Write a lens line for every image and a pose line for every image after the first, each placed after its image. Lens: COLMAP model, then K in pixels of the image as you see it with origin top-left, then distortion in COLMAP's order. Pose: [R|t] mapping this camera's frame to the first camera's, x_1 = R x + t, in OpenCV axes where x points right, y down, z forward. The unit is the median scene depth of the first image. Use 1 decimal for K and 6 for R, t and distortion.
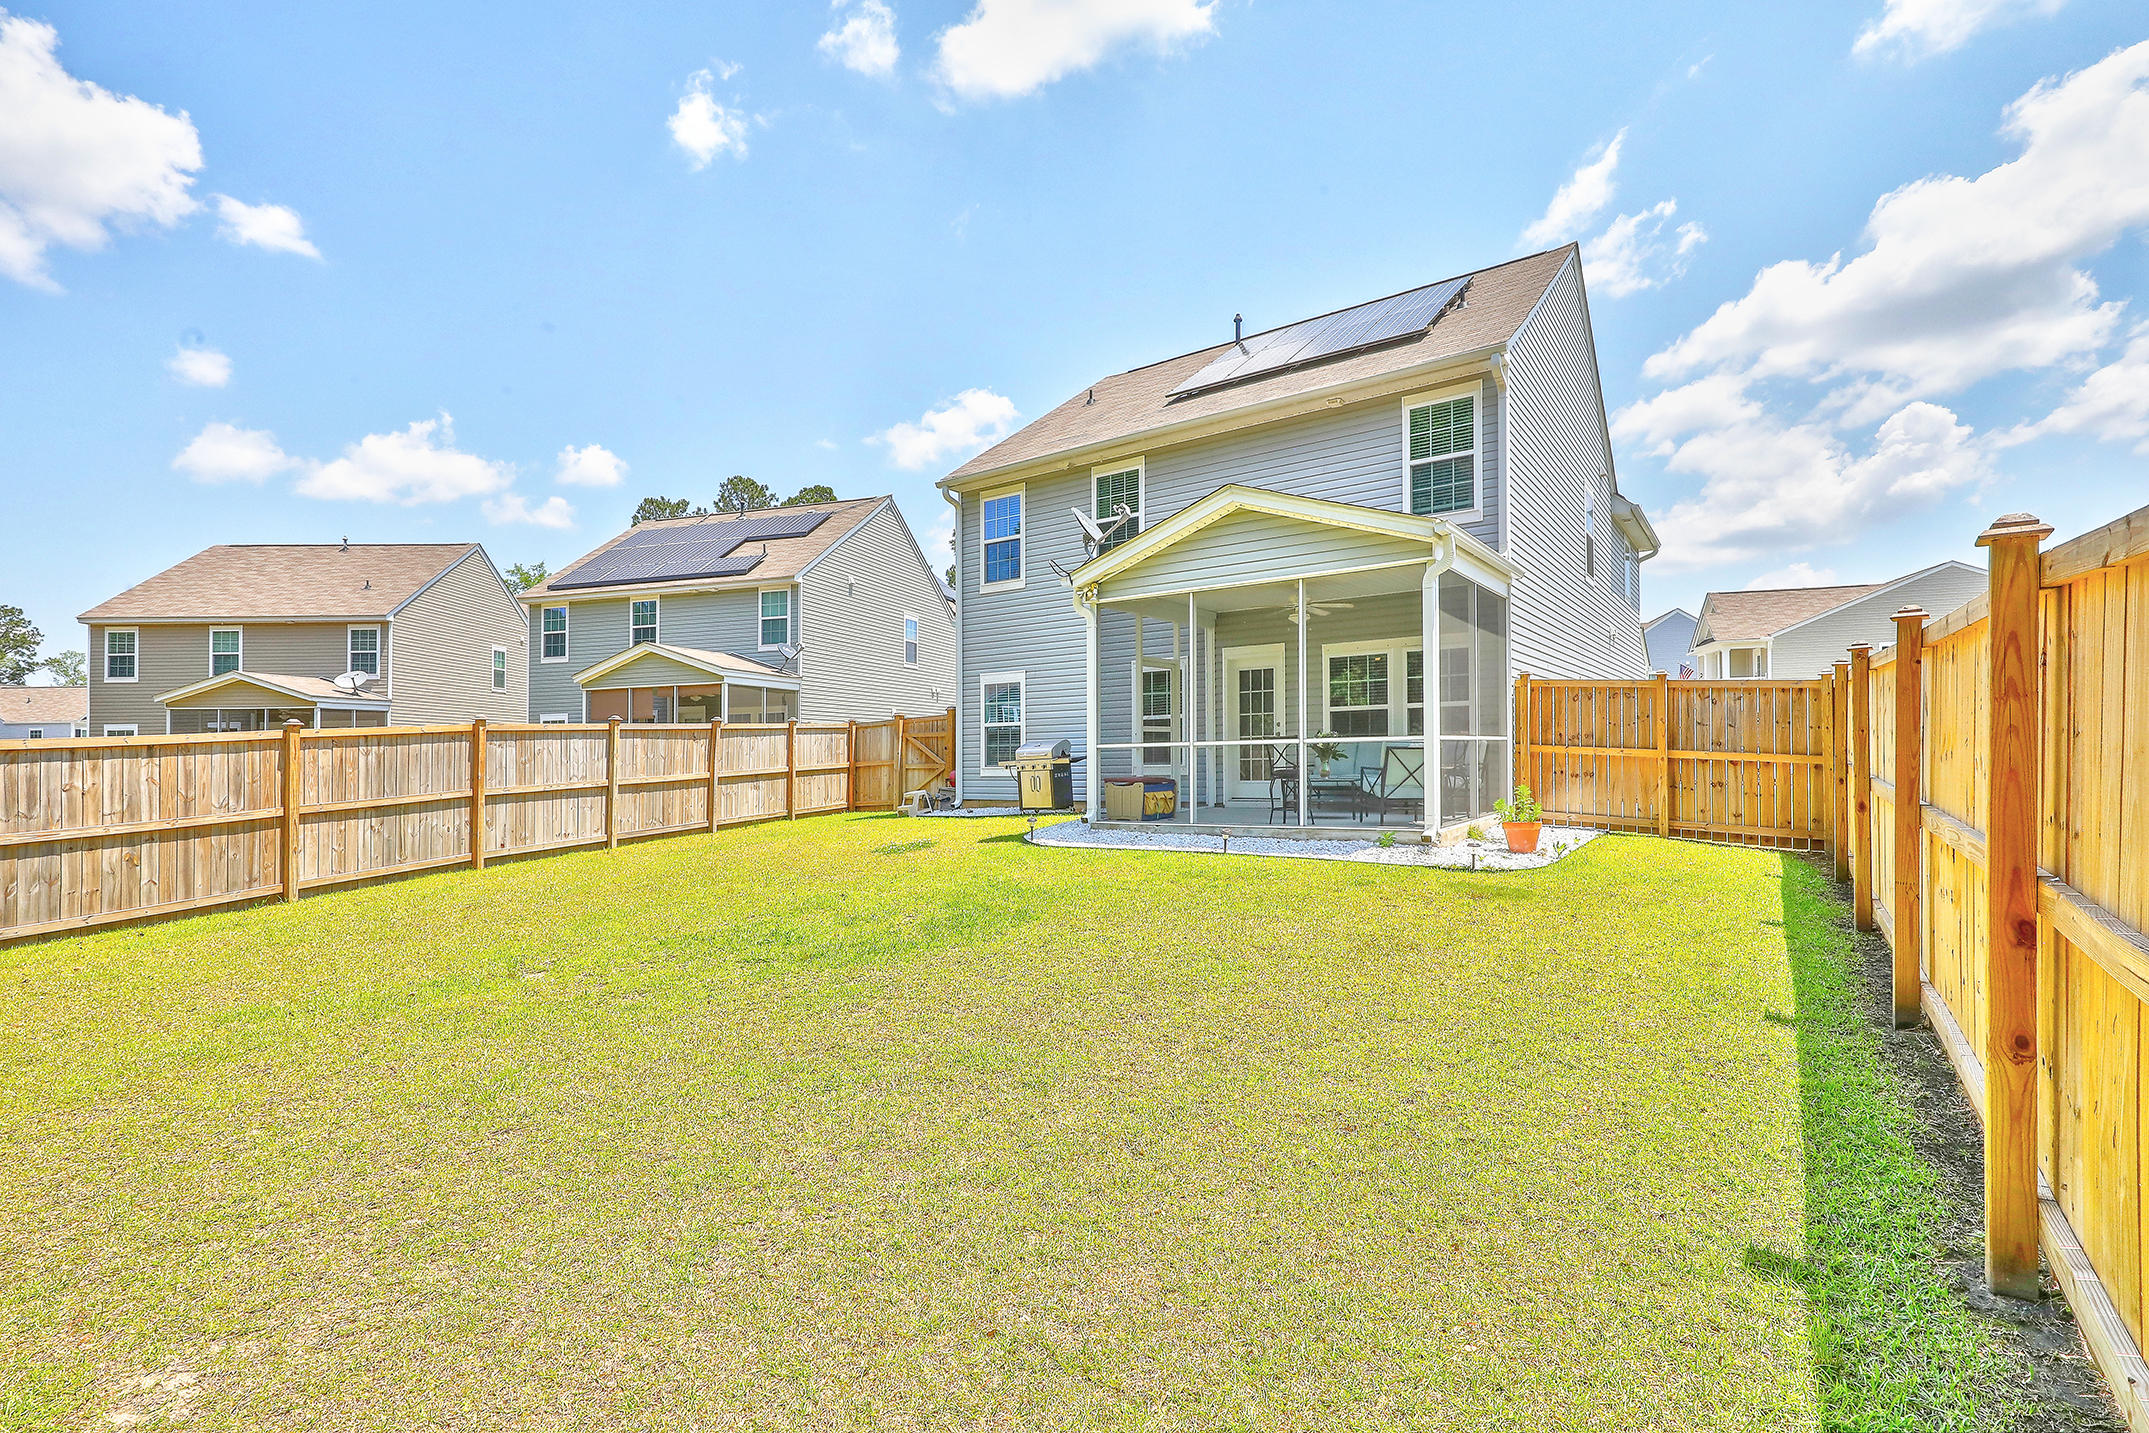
lens RADIAL K [[946.2, 0, 1112.7], [0, 946.2, 744.6], [0, 0, 1]] dist [-0.000350, -0.000379]
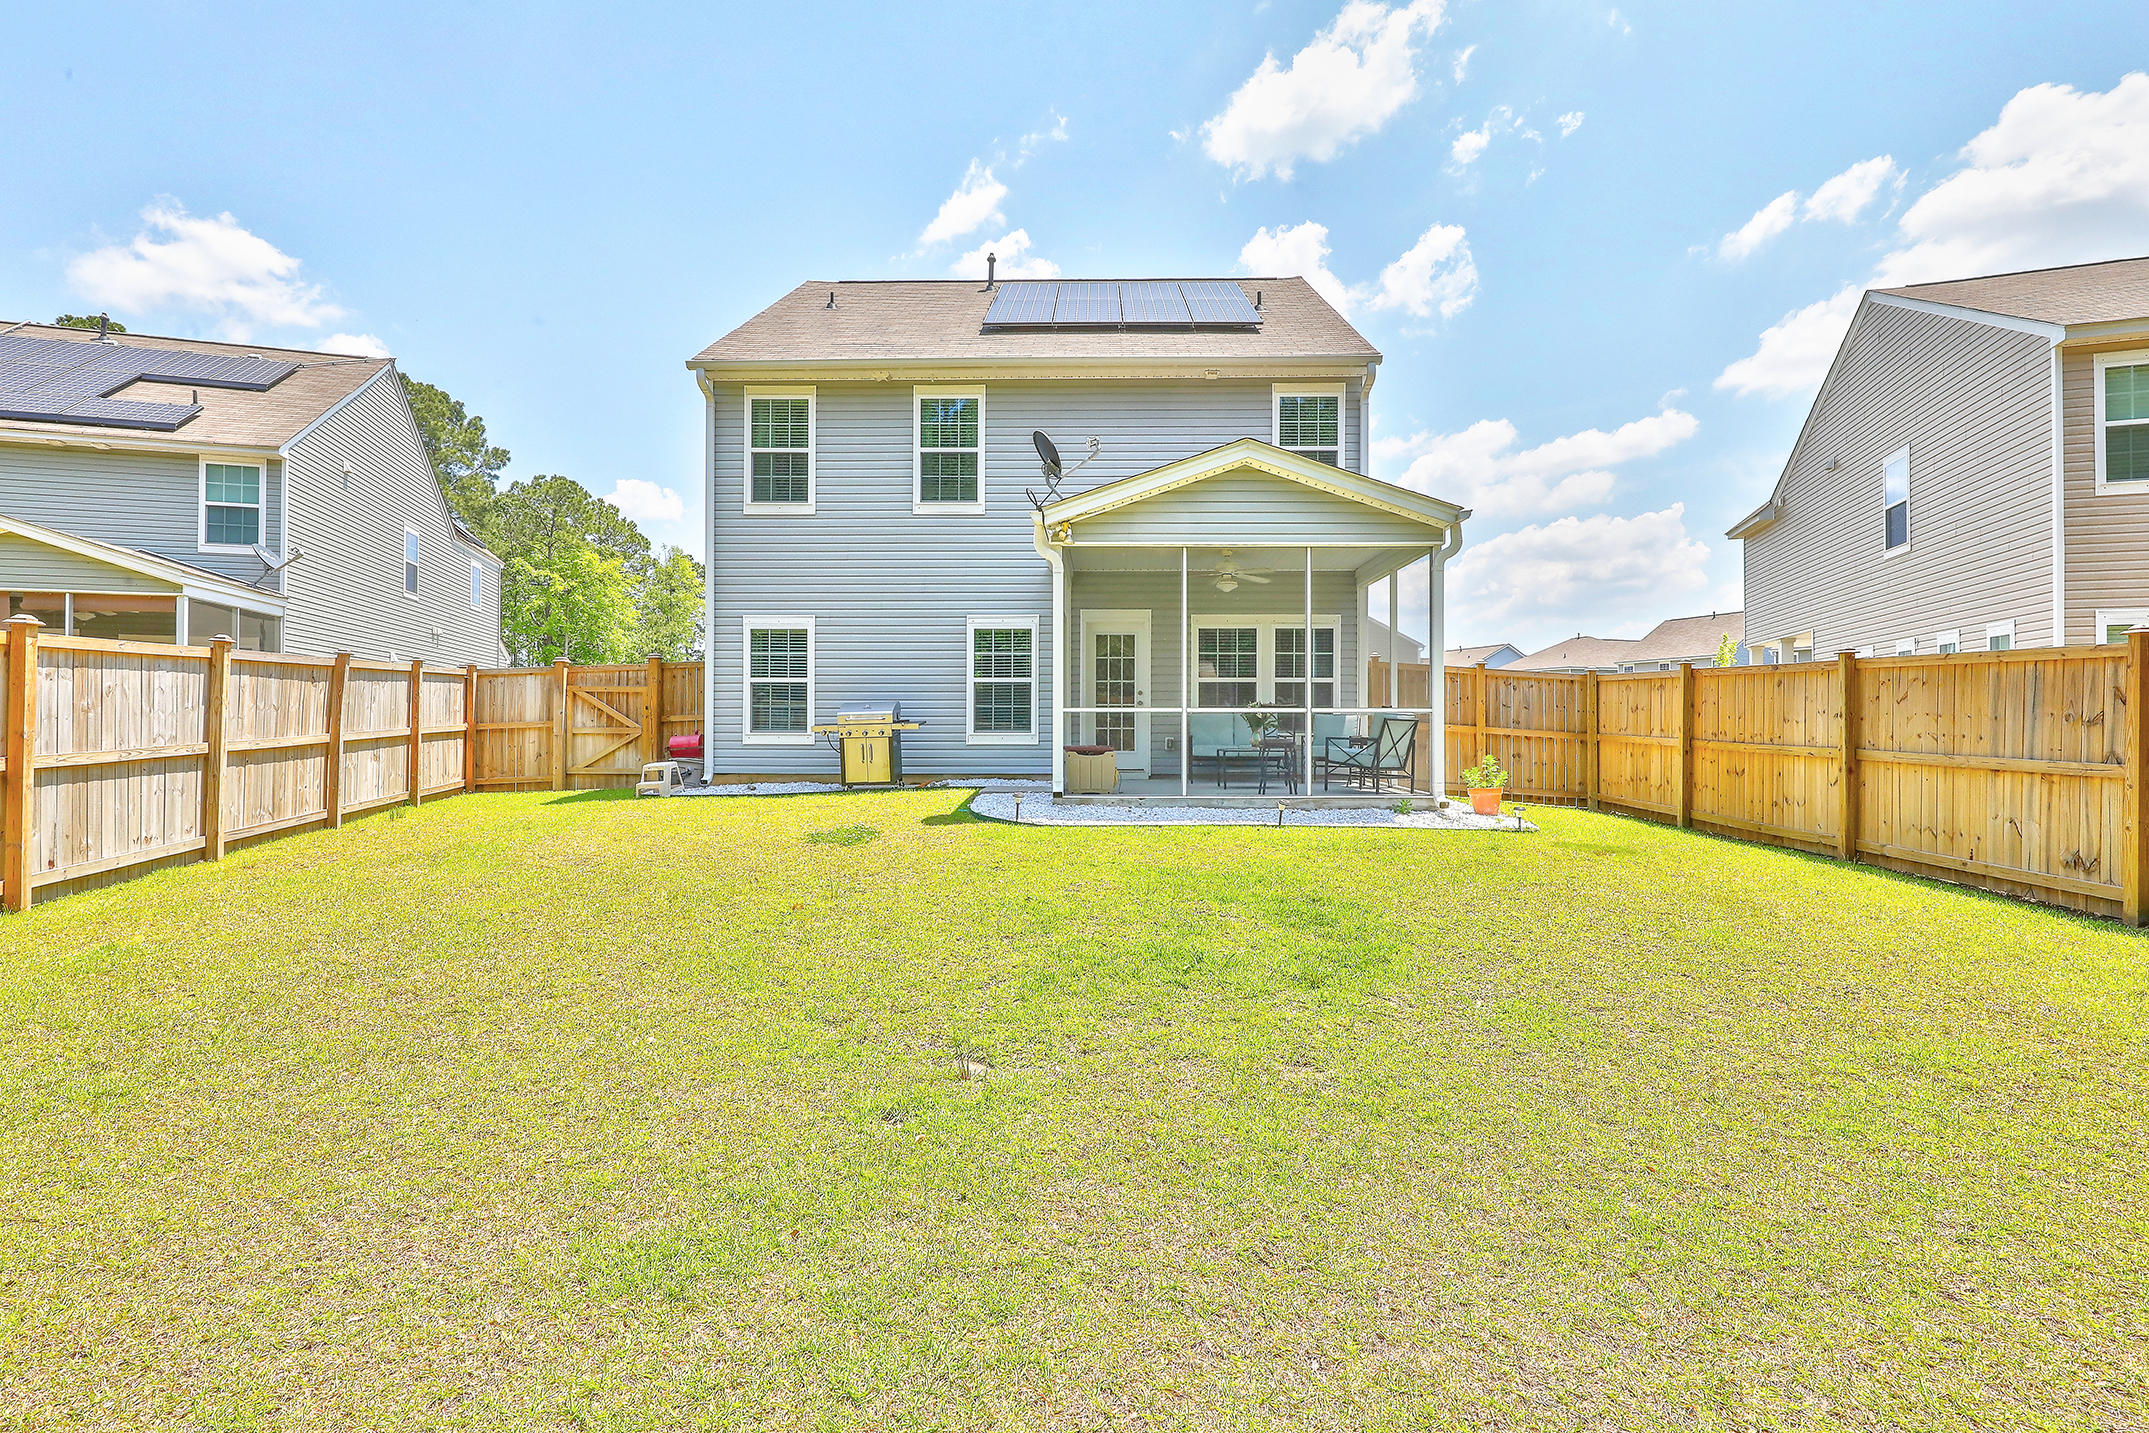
lens RADIAL K [[946.2, 0, 1086.3], [0, 946.2, 728.6], [0, 0, 1]] dist [-0.000350, -0.000379]
pose [[0.841731, 0.018710, 0.539574, -0.369022], [-0.024128, 0.999704, 0.002975, 0.012618], [-0.539358, -0.015523, 0.841933, 0.200126]]
